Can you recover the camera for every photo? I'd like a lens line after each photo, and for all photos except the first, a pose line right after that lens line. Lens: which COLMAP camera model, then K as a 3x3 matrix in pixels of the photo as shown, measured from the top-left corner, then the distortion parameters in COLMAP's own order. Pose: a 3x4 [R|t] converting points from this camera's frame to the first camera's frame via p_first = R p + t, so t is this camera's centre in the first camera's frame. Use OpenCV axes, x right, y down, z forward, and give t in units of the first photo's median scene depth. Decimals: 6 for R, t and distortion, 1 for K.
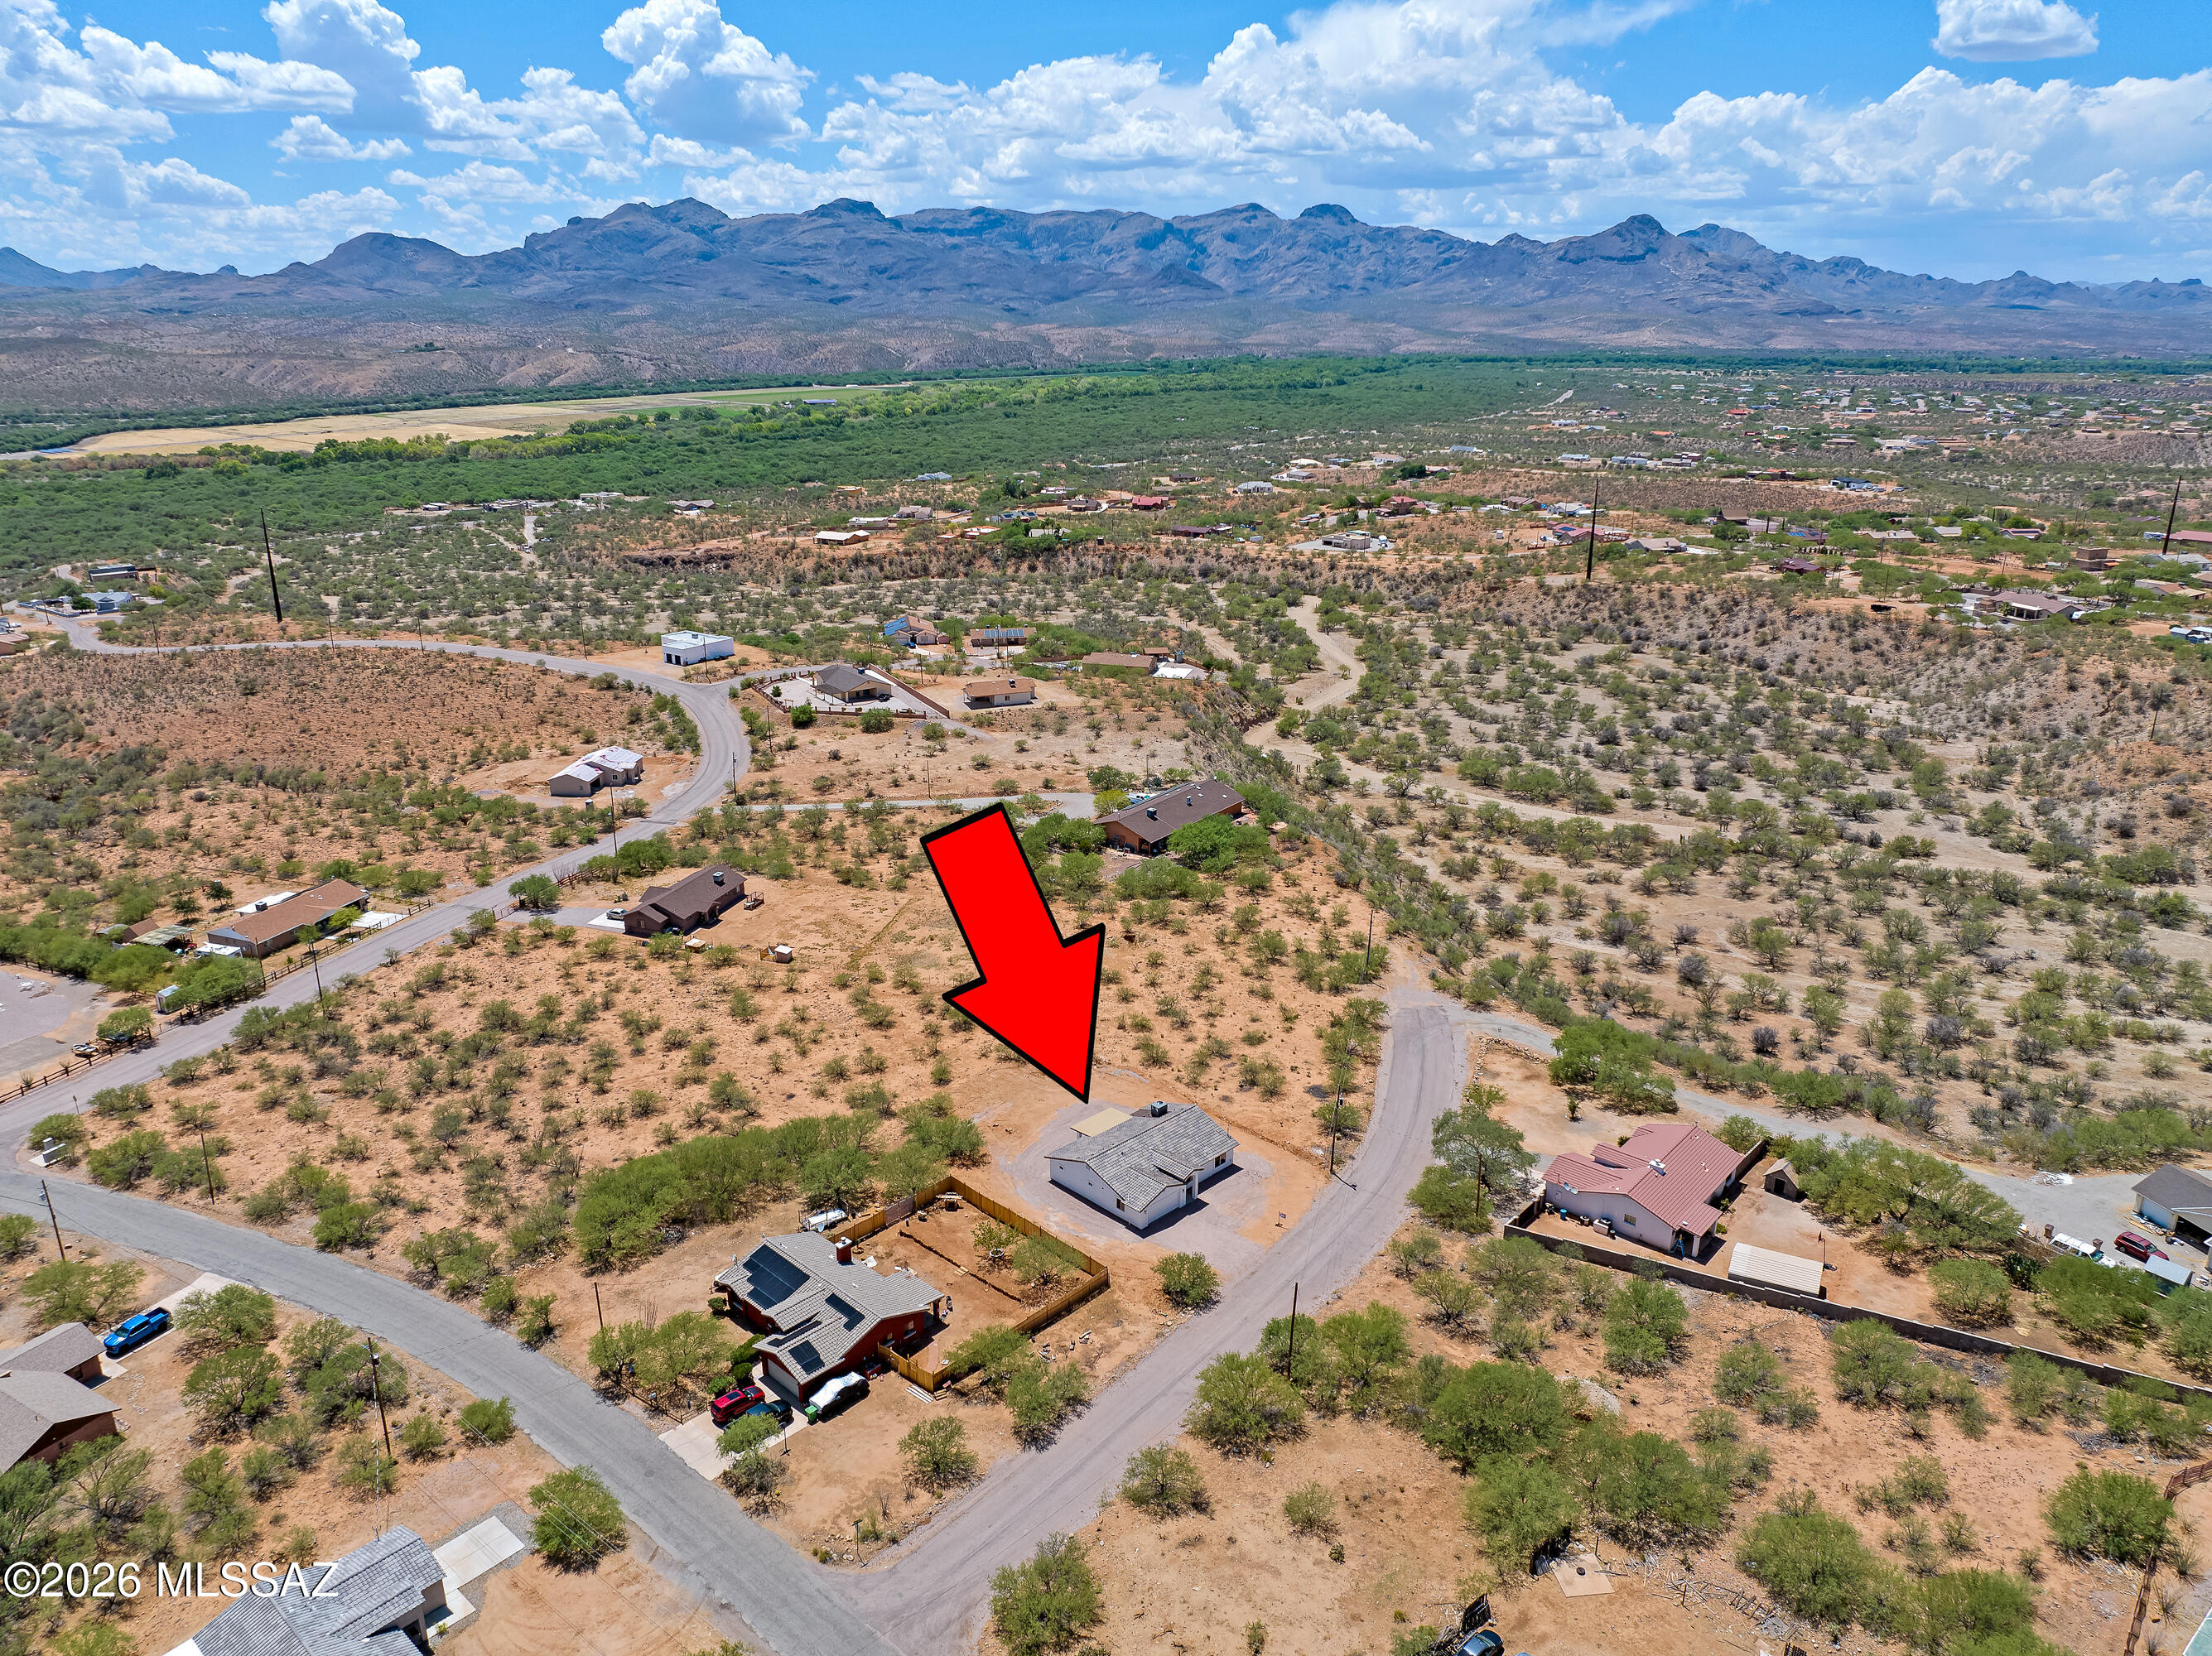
lens RADIAL K [[1563.5, 0, 1113.1], [0, 1563.5, 793.2], [0, 0, 1]] dist [-0.040953, 0.002034]
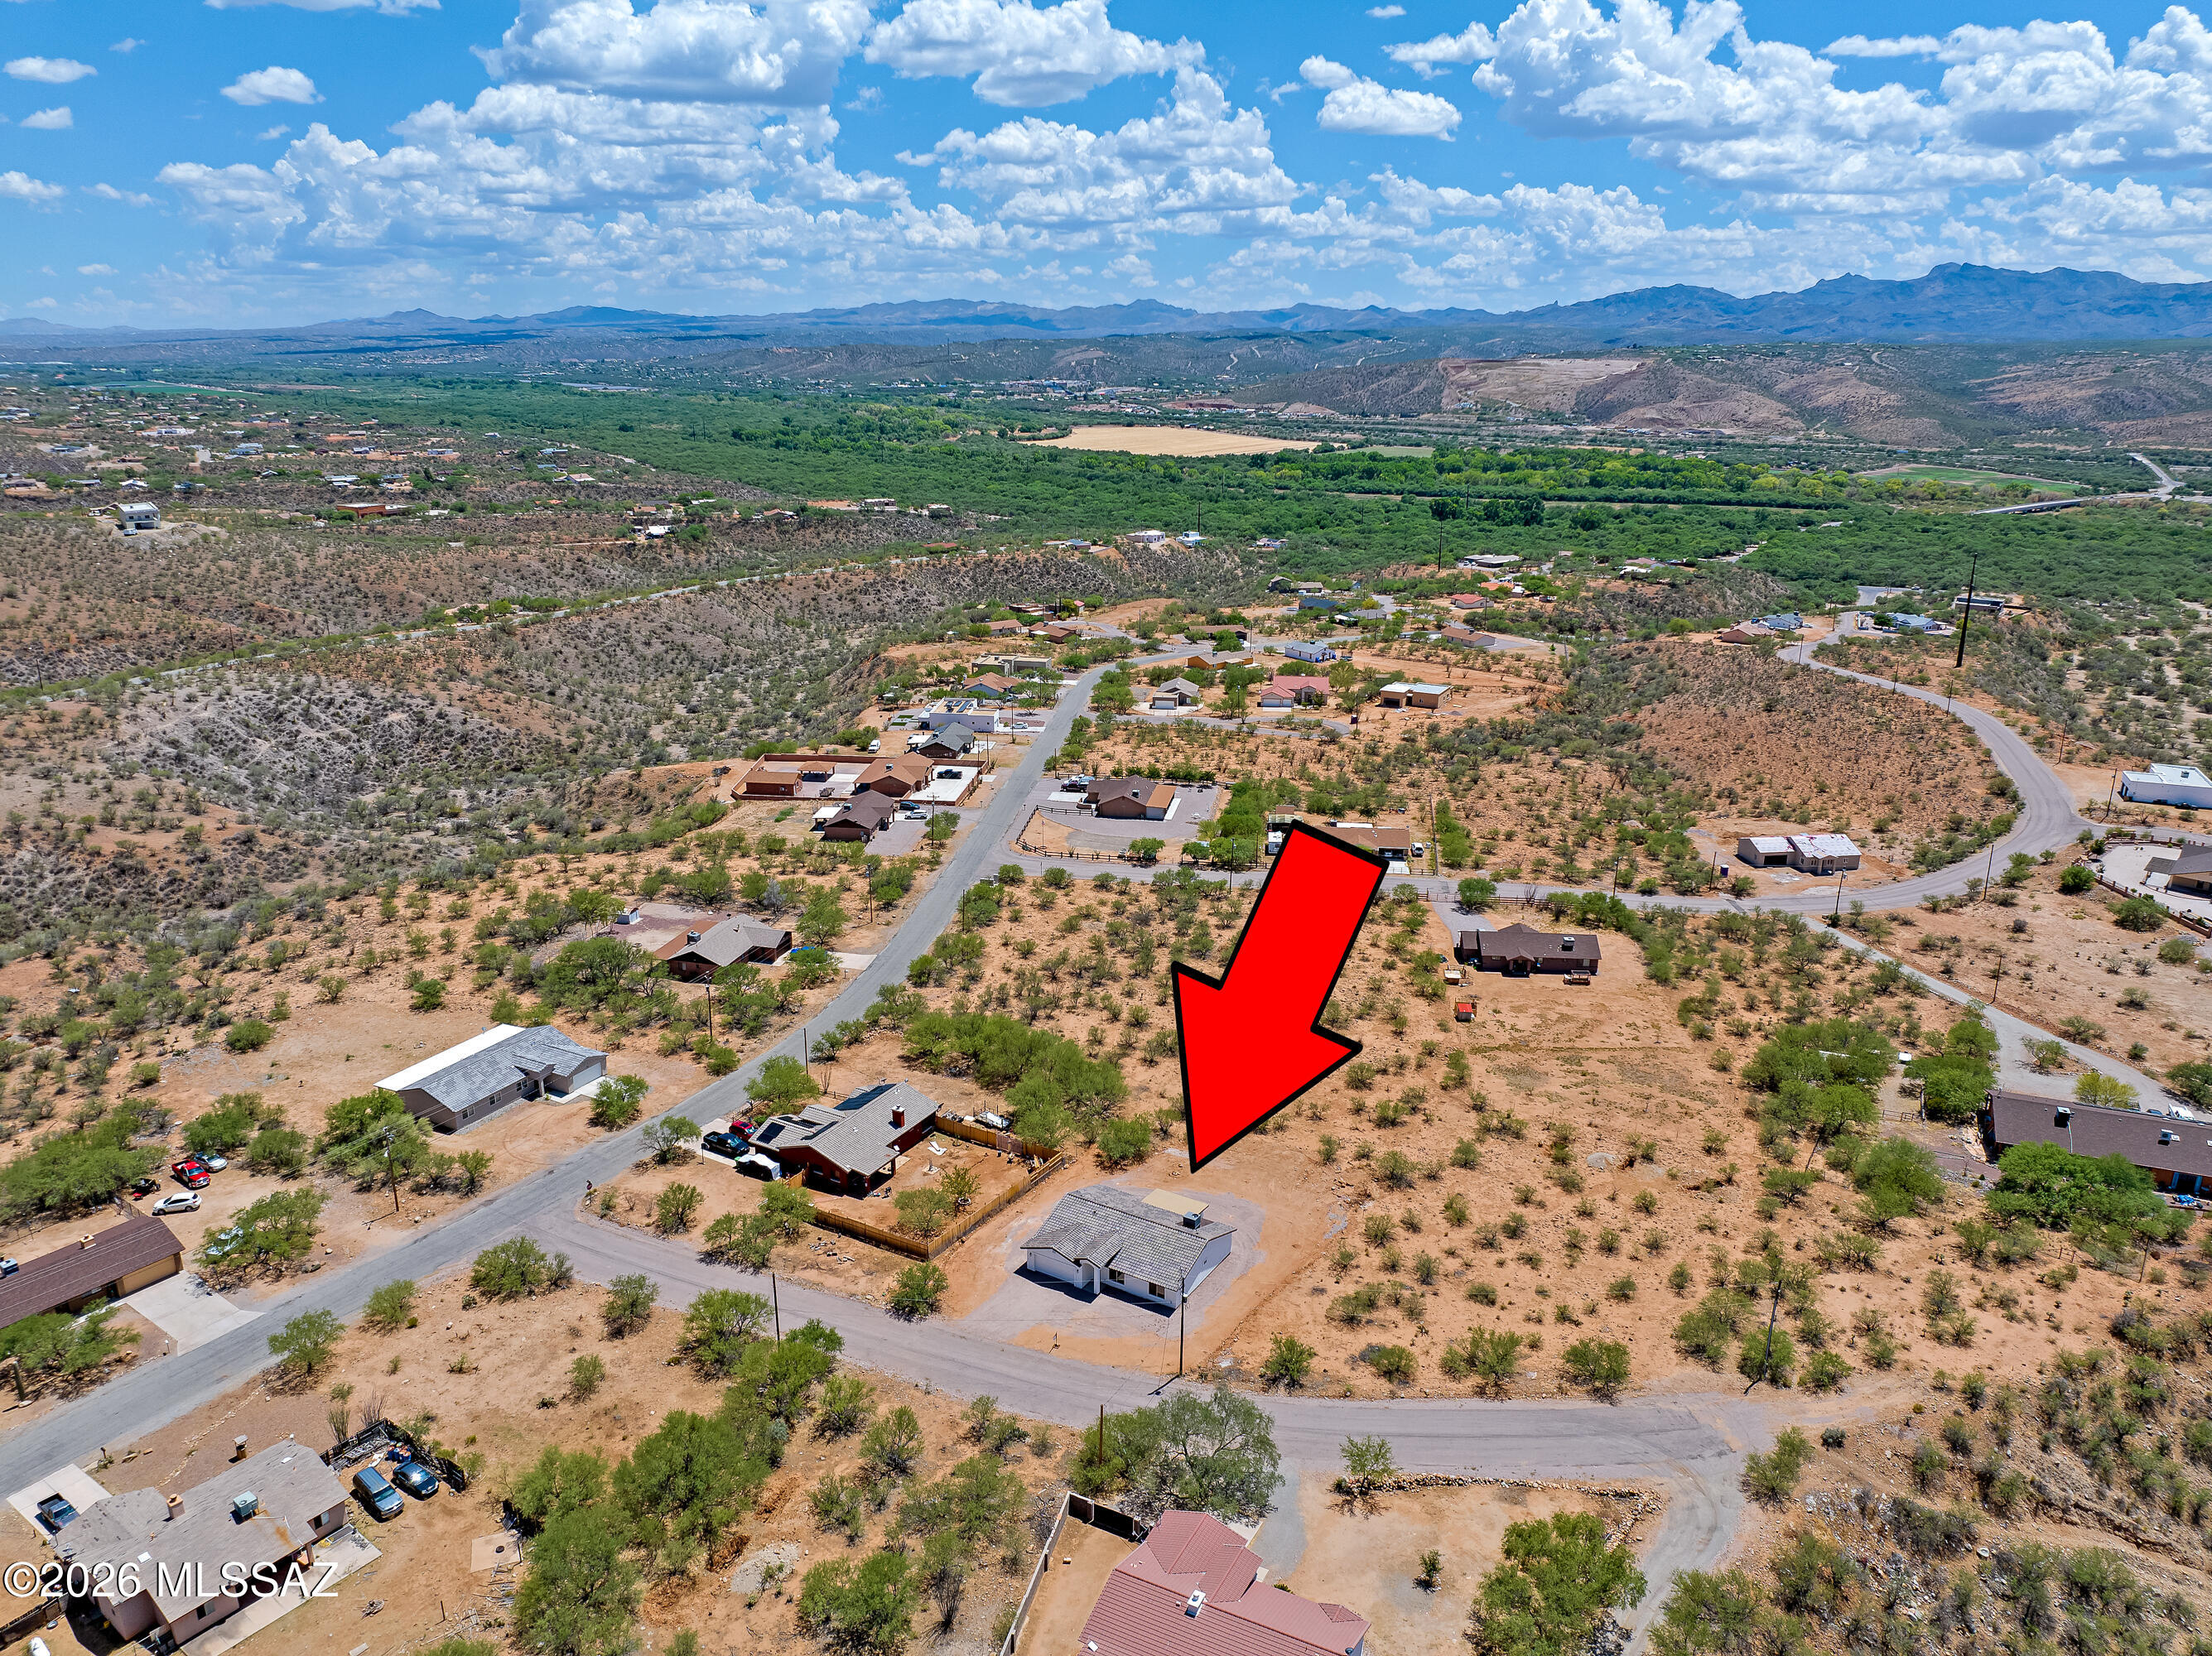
lens RADIAL K [[1563.5, 0, 1113.1], [0, 1563.5, 793.2], [0, 0, 1]] dist [-0.040953, 0.002034]
pose [[0.237881, 0.269680, -0.933105, 0.860319], [-0.294280, 0.935539, 0.195361, -0.213268], [0.925641, 0.228121, 0.301908, 0.657214]]
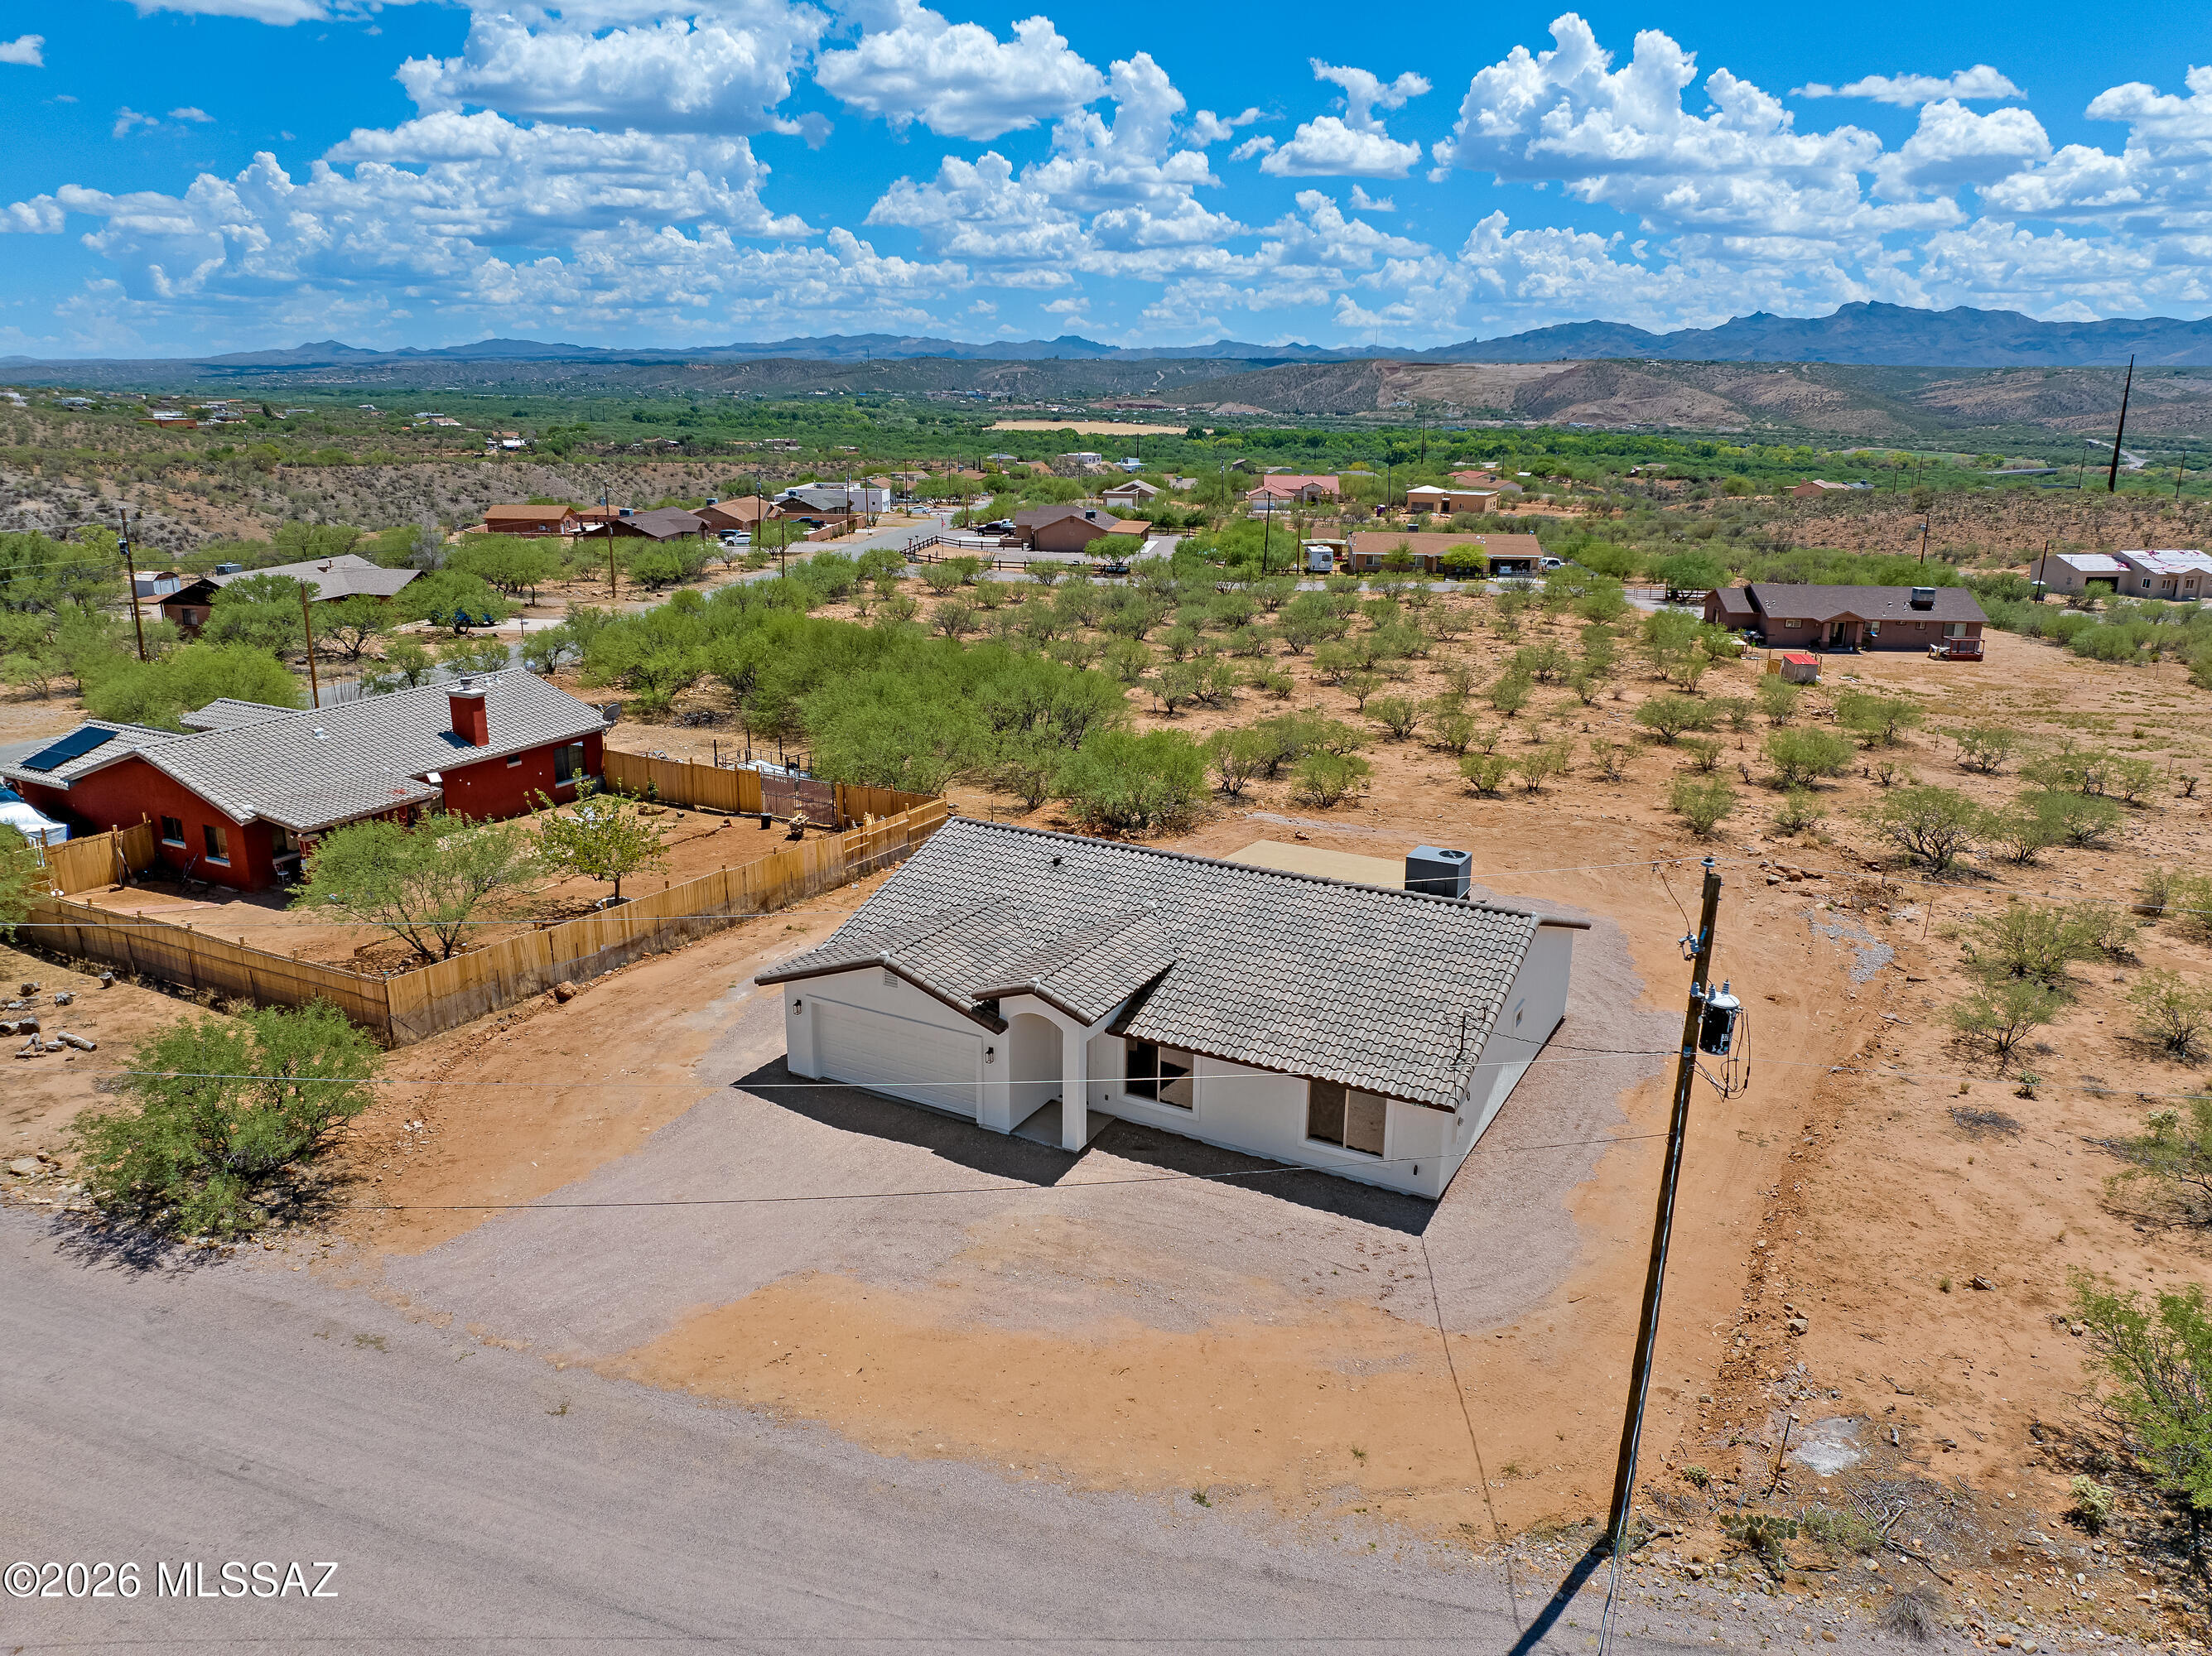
lens RADIAL K [[1563.5, 0, 1113.1], [0, 1563.5, 793.2], [0, 0, 1]] dist [-0.040953, 0.002034]
pose [[0.283330, 0.245701, -0.927014, 0.257889], [-0.295910, 0.941857, 0.159194, 0.170123], [0.912229, 0.229208, 0.339561, 0.918606]]
